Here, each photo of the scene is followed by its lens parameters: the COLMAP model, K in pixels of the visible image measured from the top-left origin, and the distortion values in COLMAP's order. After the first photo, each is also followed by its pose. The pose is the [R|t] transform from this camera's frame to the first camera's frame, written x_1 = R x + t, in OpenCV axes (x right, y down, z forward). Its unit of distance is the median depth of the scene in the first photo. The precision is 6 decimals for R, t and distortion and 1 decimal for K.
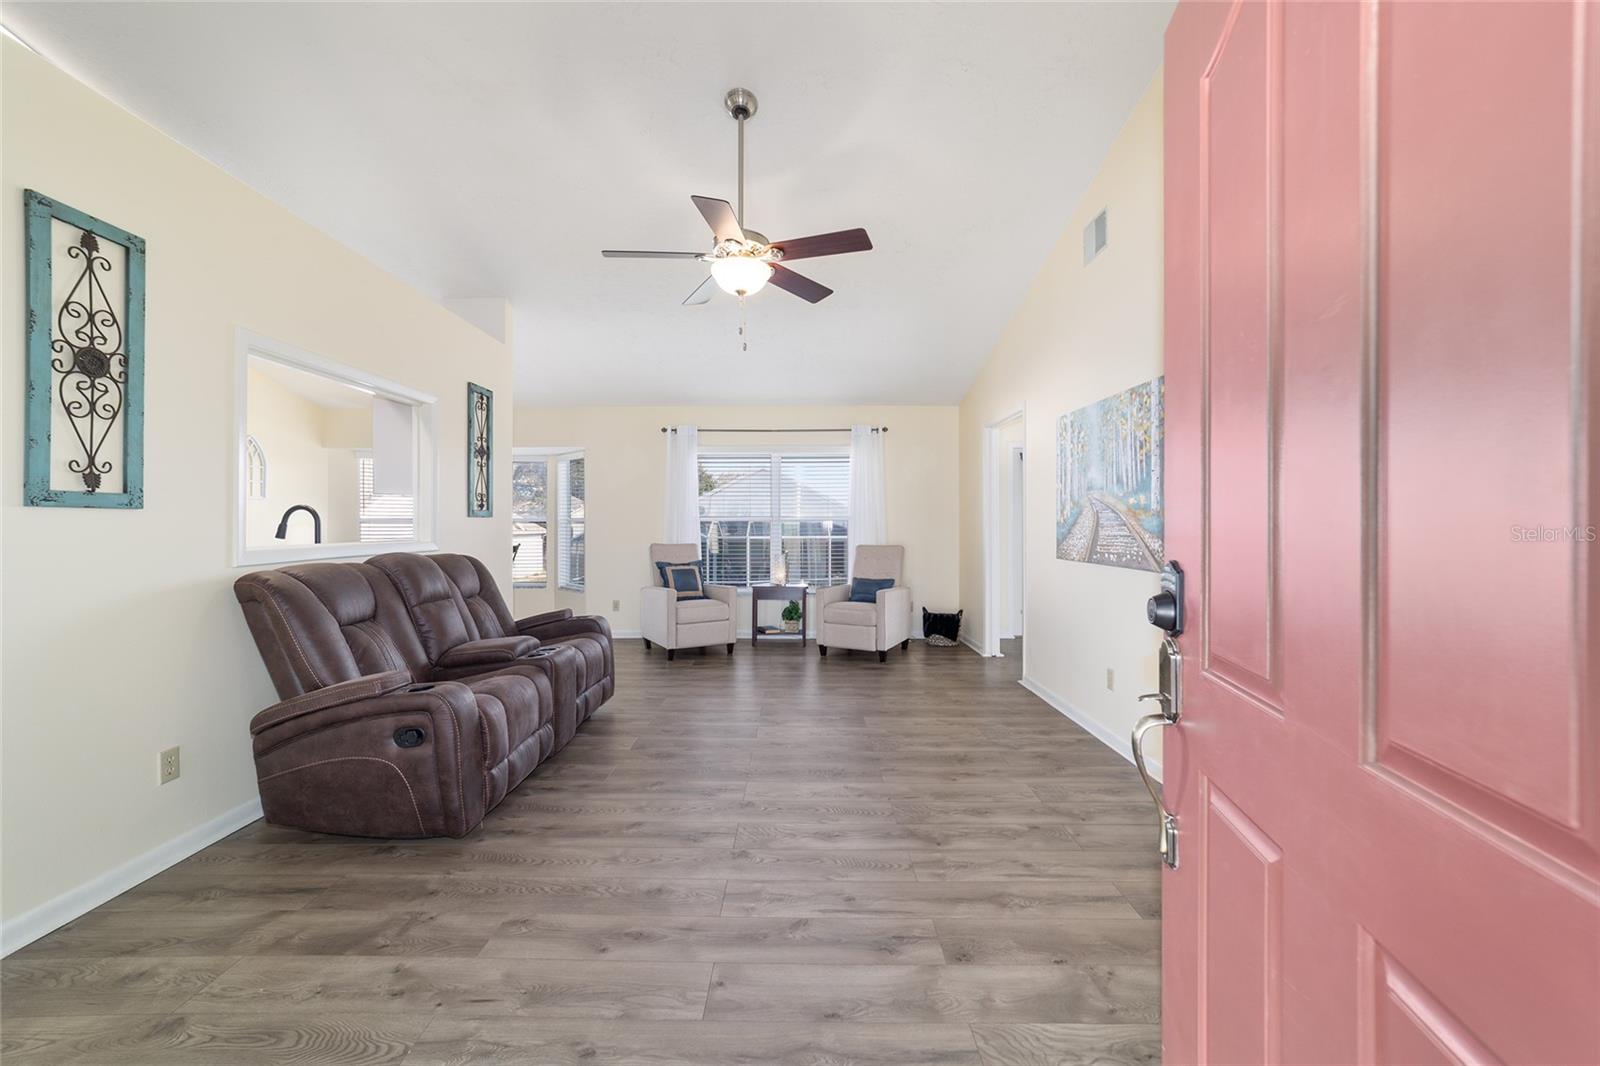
lens RADIAL K [[616.5, 0, 799.5], [0, 616.5, 522.8], [0, 0, 1]] dist [-0.016955, 0.007414]
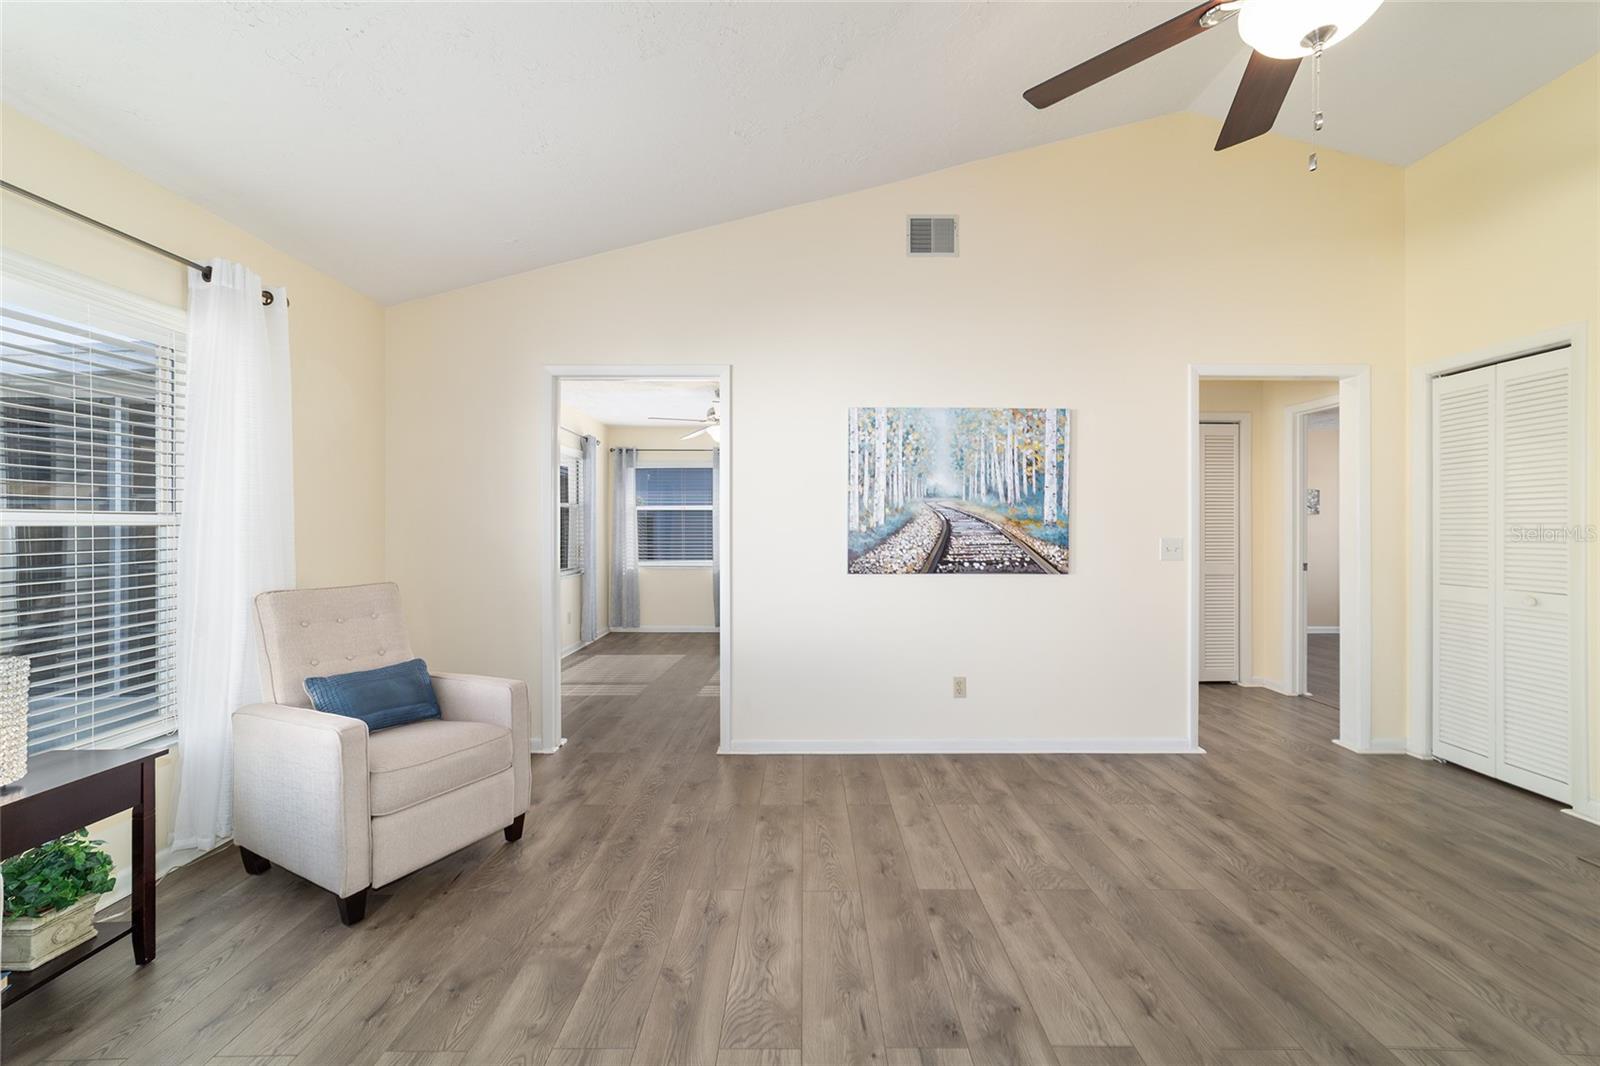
lens RADIAL K [[616.5, 0, 798.0], [0, 616.5, 526.0], [0, 0, 1]] dist [-0.016955, 0.007414]
pose [[0.002686, 0.004387, 0.999987, -0.559742], [-0.001334, 0.999990, -0.004383, -0.005194], [-0.999996, -0.001322, 0.002692, 1.400799]]
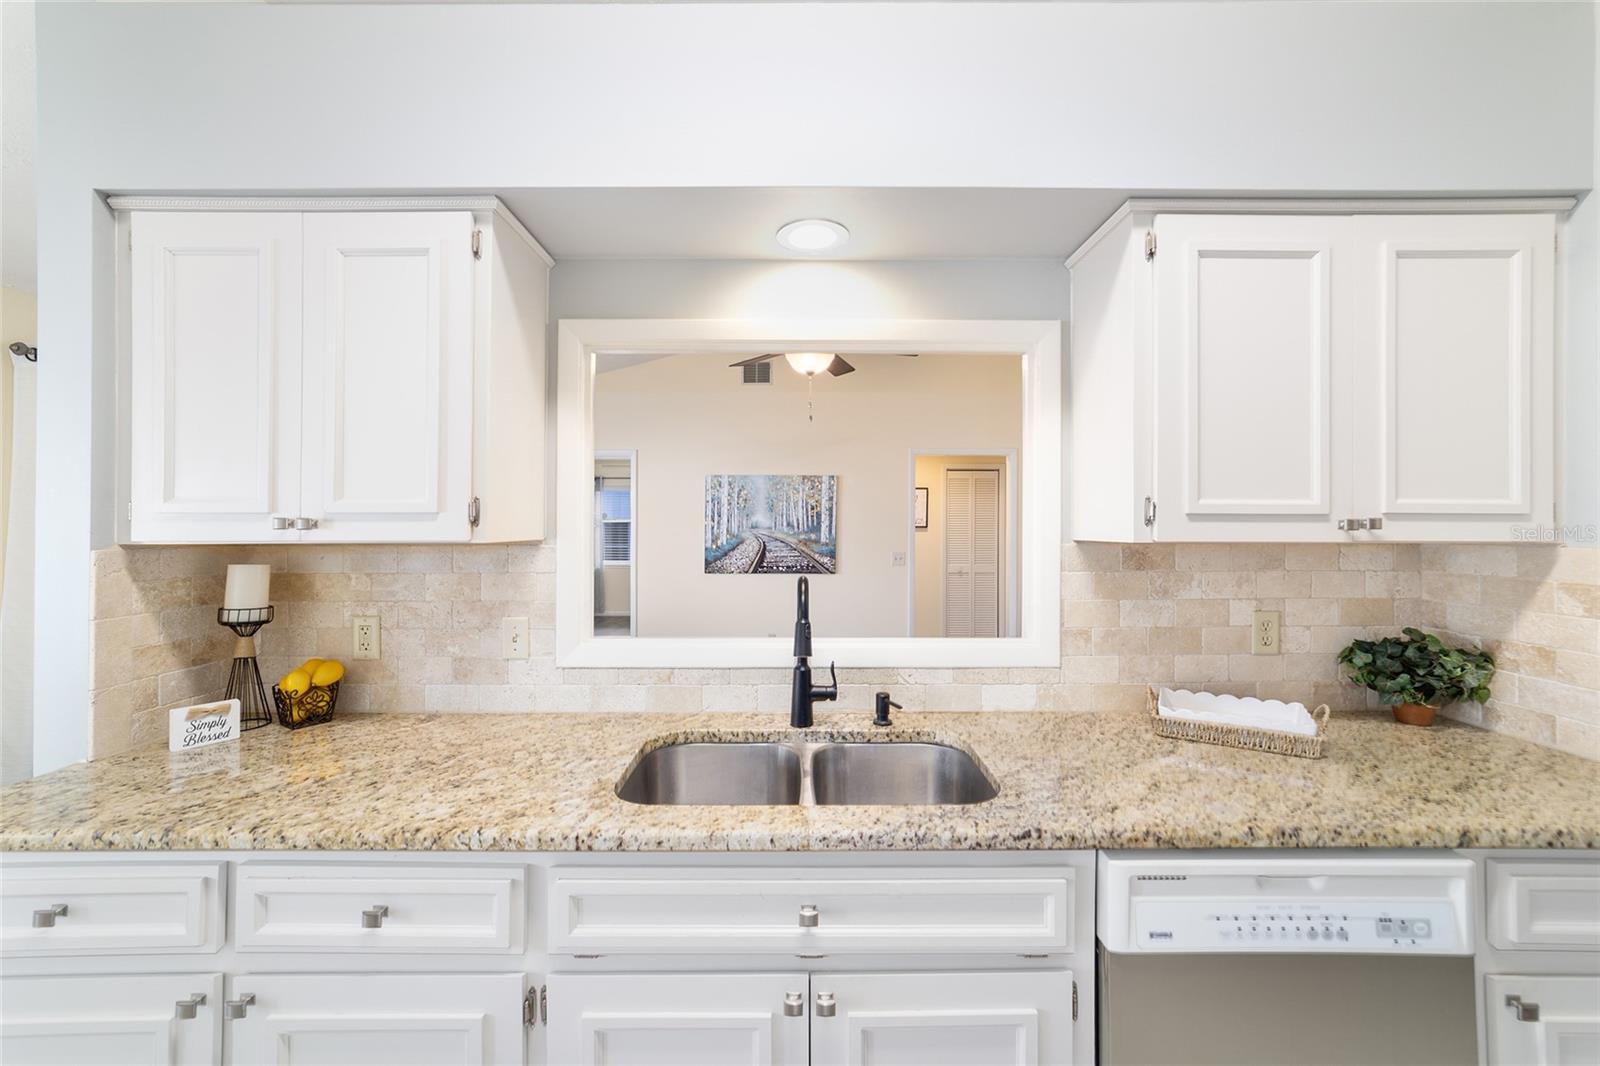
lens RADIAL K [[616.5, 0, 793.0], [0, 616.5, 526.0], [0, 0, 1]] dist [-0.016955, 0.007414]
pose [[-0.001881, -0.000469, 0.999998, -1.329535], [-0.001492, 0.999999, 0.000466, -0.070021], [-0.999997, -0.001491, -0.001882, 1.048961]]
